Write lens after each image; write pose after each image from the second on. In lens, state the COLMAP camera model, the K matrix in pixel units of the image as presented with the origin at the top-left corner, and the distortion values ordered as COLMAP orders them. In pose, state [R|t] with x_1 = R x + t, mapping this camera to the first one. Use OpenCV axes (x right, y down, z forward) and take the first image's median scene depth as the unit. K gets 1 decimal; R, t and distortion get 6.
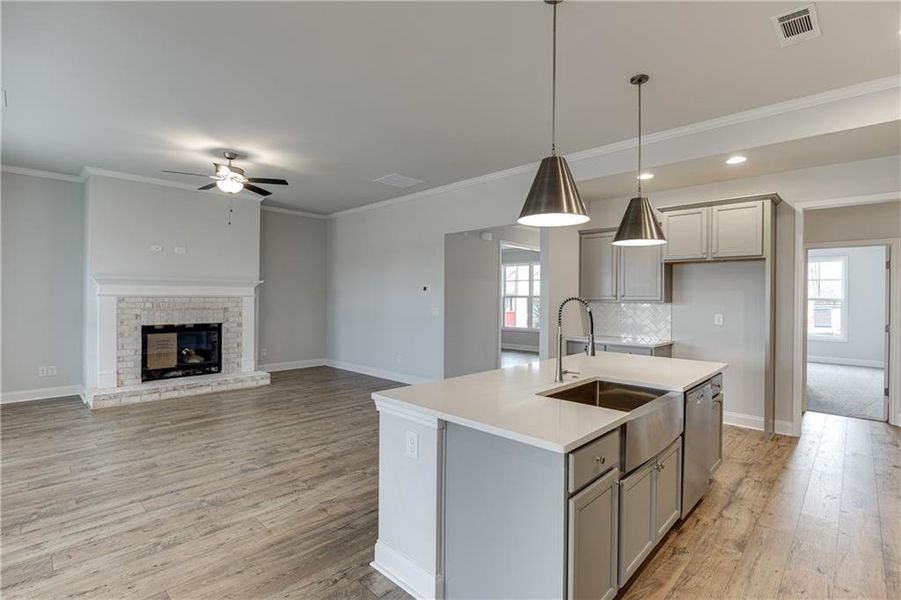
lens RADIAL K [[423.7, 0, 455.3], [0, 423.7, 300.2], [0, 0, 1]] dist [-0.017430, 0.002856]
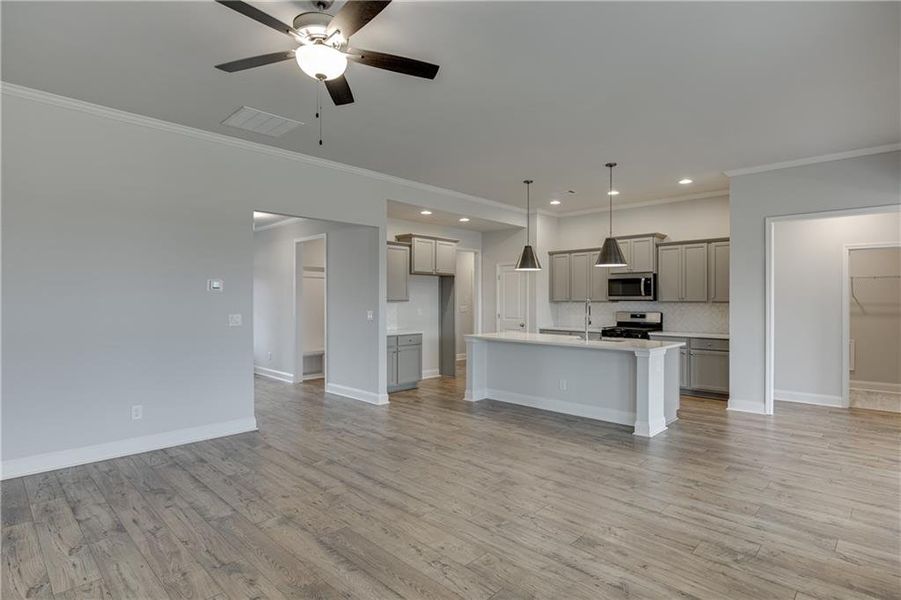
lens RADIAL K [[470.6, 0, 453.5], [0, 470.6, 298.4], [0, 0, 1]] dist [-0.003553, -0.004448]
pose [[0.002408, -0.005370, 0.999983, -1.004992], [0.003010, 0.999981, 0.005363, -0.012155], [-0.999993, 0.002997, 0.002424, 0.806106]]
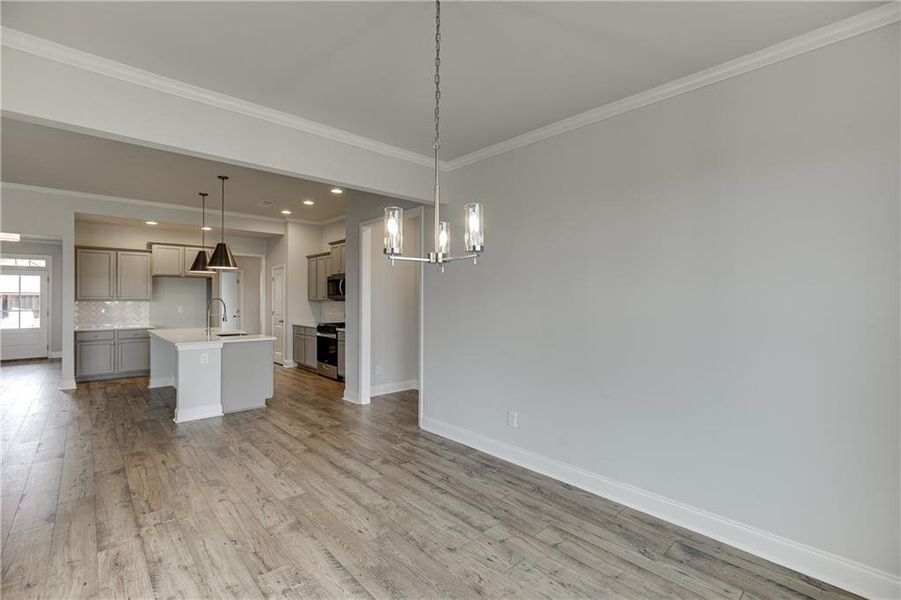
lens RADIAL K [[408.3, 0, 455.1], [0, 408.3, 296.3], [0, 0, 1]] dist [-0.007646, 0.003268]
pose [[0.065574, -0.003188, 0.997843, -0.925523], [0.006231, 0.999977, 0.002785, -0.007144], [-0.997828, 0.006035, 0.065592, -0.240297]]
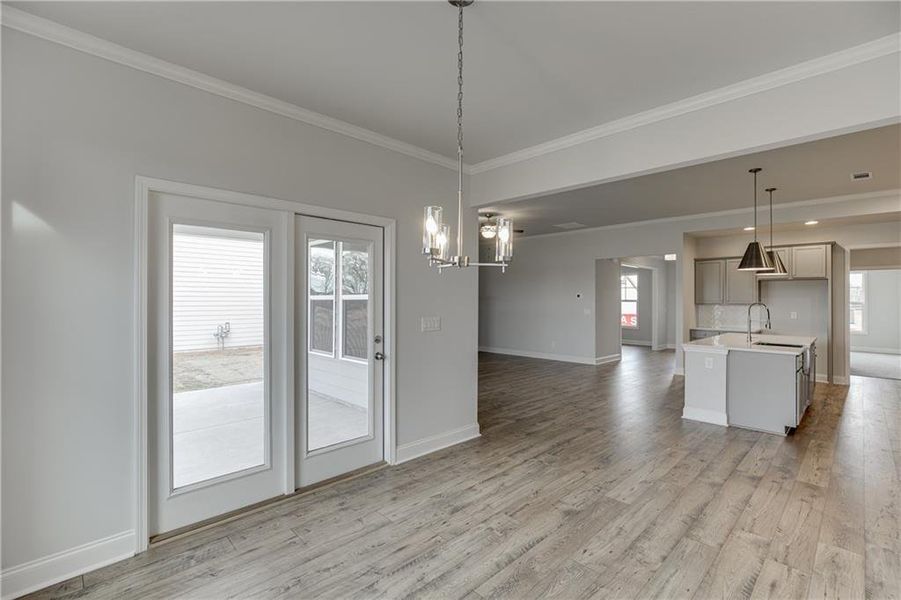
lens RADIAL K [[408.3, 0, 457.7], [0, 408.3, 296.2], [0, 0, 1]] dist [-0.007646, 0.003268]
pose [[0.999823, -0.000970, -0.018777, -0.591200], [0.000640, 0.999845, -0.017580, -0.001617], [0.018791, 0.017565, 0.999669, -0.545236]]
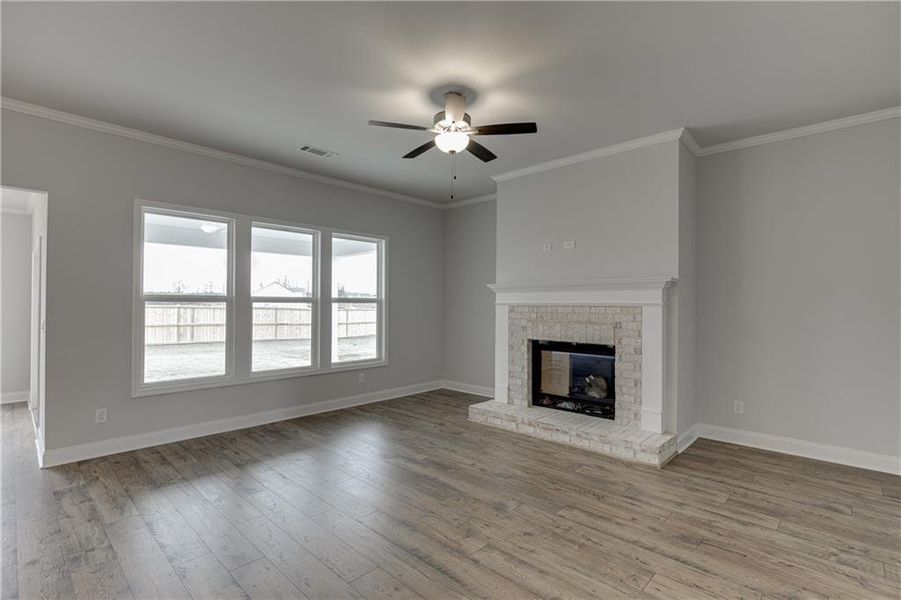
lens RADIAL K [[423.7, 0, 454.0], [0, 423.7, 299.1], [0, 0, 1]] dist [-0.017430, 0.002856]
pose [[0.013196, -0.018644, -0.999739, 0.135608], [-0.007835, 0.999794, -0.018748, -0.005411], [0.999882, 0.008081, 0.013047, 0.942624]]
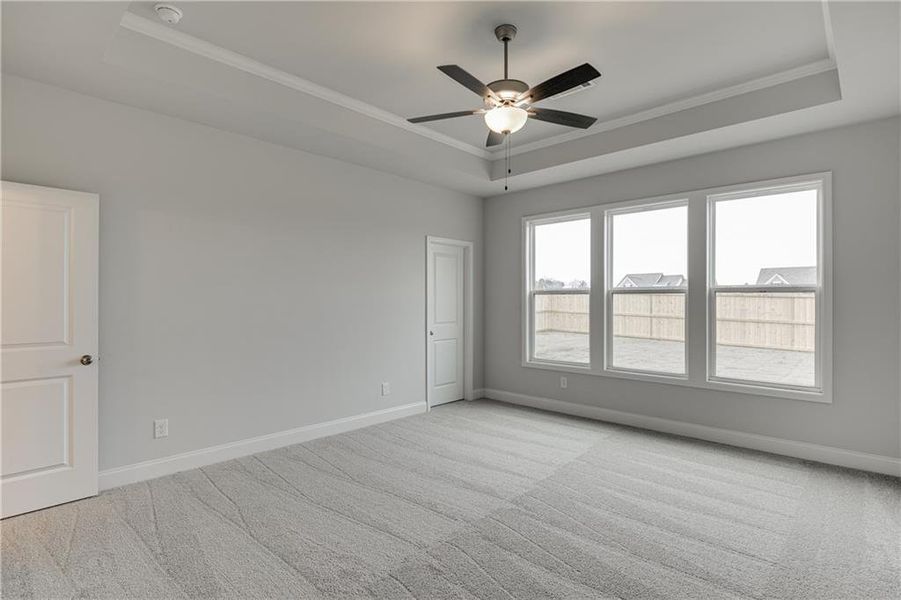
lens RADIAL K [[454.0, 0, 454.9], [0, 454.0, 299.3], [0, 0, 1]] dist [-0.002682, -0.000196]
pose [[-0.999580, -0.006690, -0.028203, -0.463943], [-0.006940, 0.999938, 0.008765, -0.006130], [0.028143, 0.008957, -0.999564, 1.469657]]
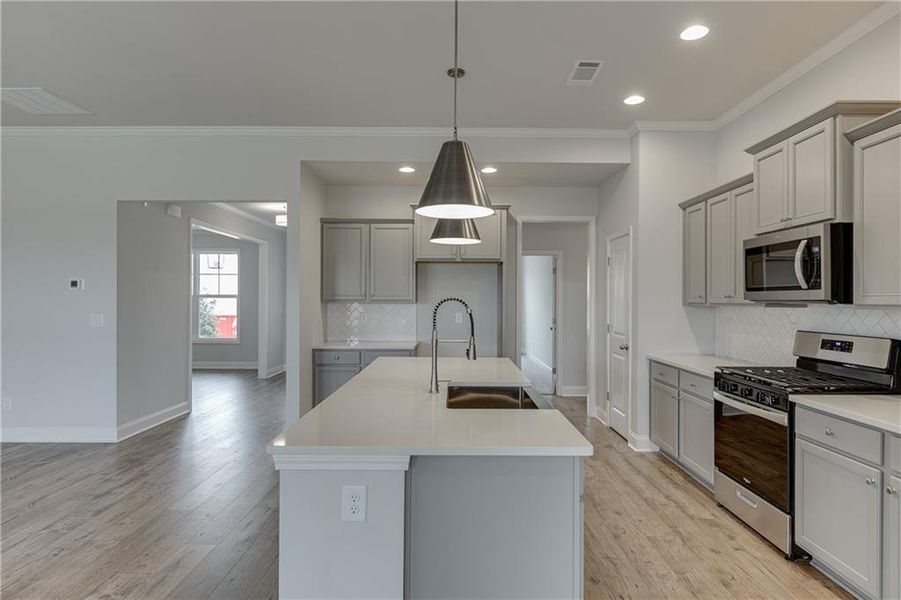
lens RADIAL K [[499.0, 0, 454.7], [0, 499.0, 298.2], [0, 0, 1]] dist [0.000892, -0.002927]
pose [[0.723395, -0.003443, 0.690426, -0.220820], [0.005775, 0.999983, -0.001064, -0.002083], [-0.690410, 0.004757, 0.723402, 0.102078]]
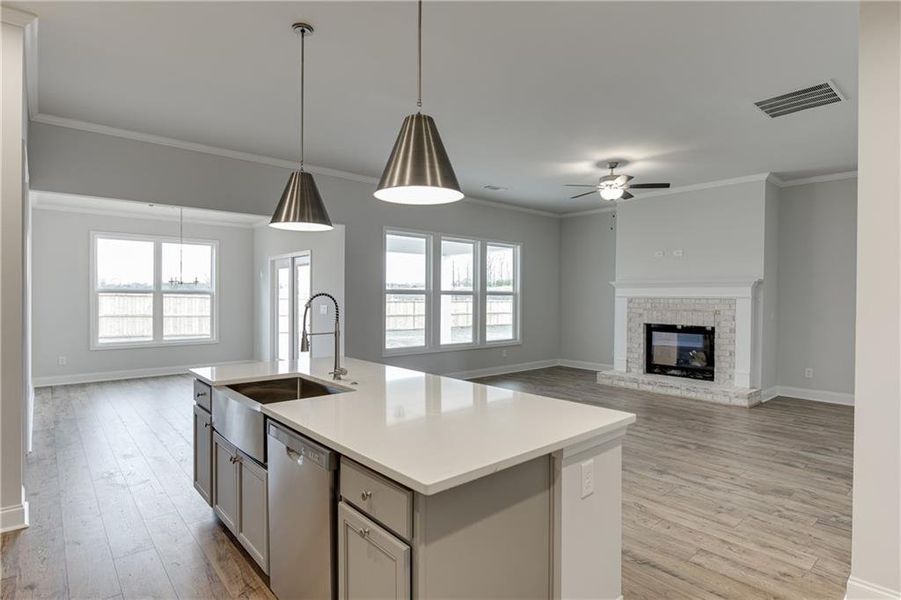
lens RADIAL K [[470.6, 0, 455.7], [0, 470.6, 297.9], [0, 0, 1]] dist [-0.003553, -0.004448]
pose [[-0.083000, -0.003749, -0.996543, 0.648574], [-0.013664, 0.999903, -0.002623, 0.001519], [0.996456, 0.013399, -0.083043, 0.669481]]
